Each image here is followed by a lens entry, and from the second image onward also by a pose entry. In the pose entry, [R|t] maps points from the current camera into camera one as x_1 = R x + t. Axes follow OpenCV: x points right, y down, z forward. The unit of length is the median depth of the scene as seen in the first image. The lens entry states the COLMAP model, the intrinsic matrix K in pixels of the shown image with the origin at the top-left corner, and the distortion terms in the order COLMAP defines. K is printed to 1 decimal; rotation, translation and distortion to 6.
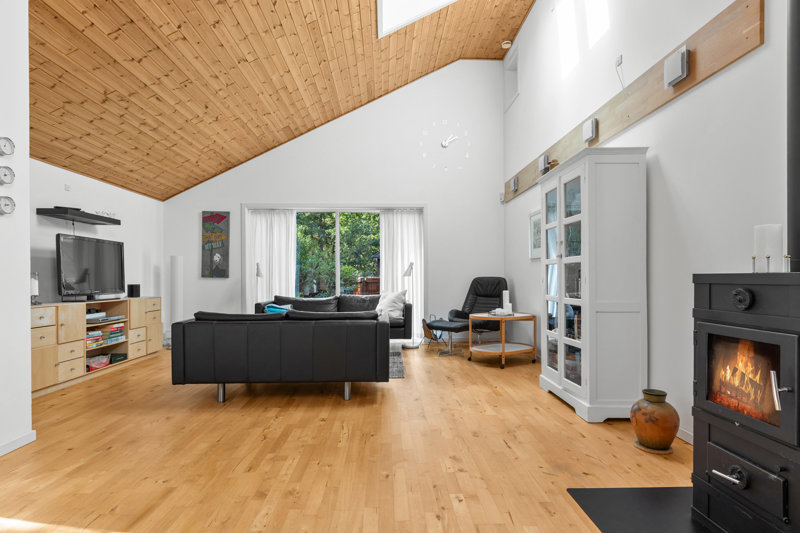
lens RADIAL K [[473.9, 0, 400.0], [0, 473.9, 266.5], [0, 0, 1]] dist [-0.000583, -0.000284]
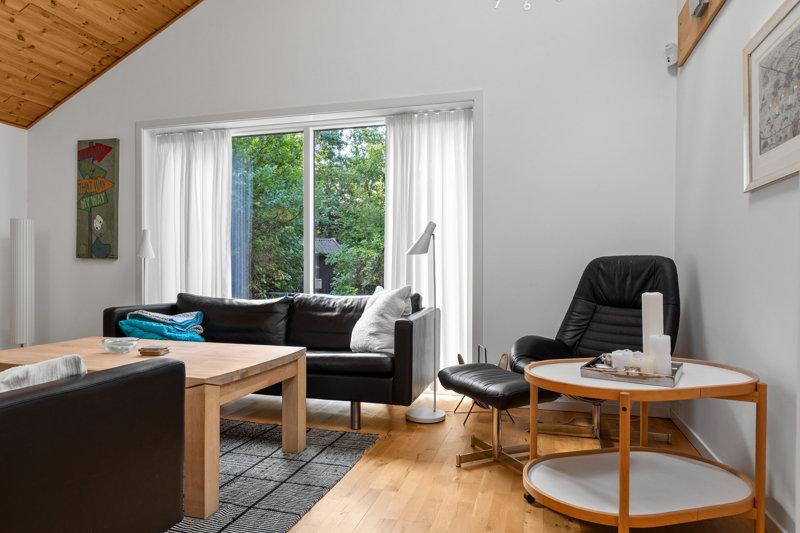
lens RADIAL K [[535.9, 0, 400.0], [0, 535.9, 266.5], [0, 0, 1]] dist [-0.002403, -0.001579]
pose [[0.946167, 0.002993, -0.323665, 0.151826], [0.001455, 0.999908, 0.013500, 0.024610], [0.323676, -0.013245, 0.946075, 0.520461]]
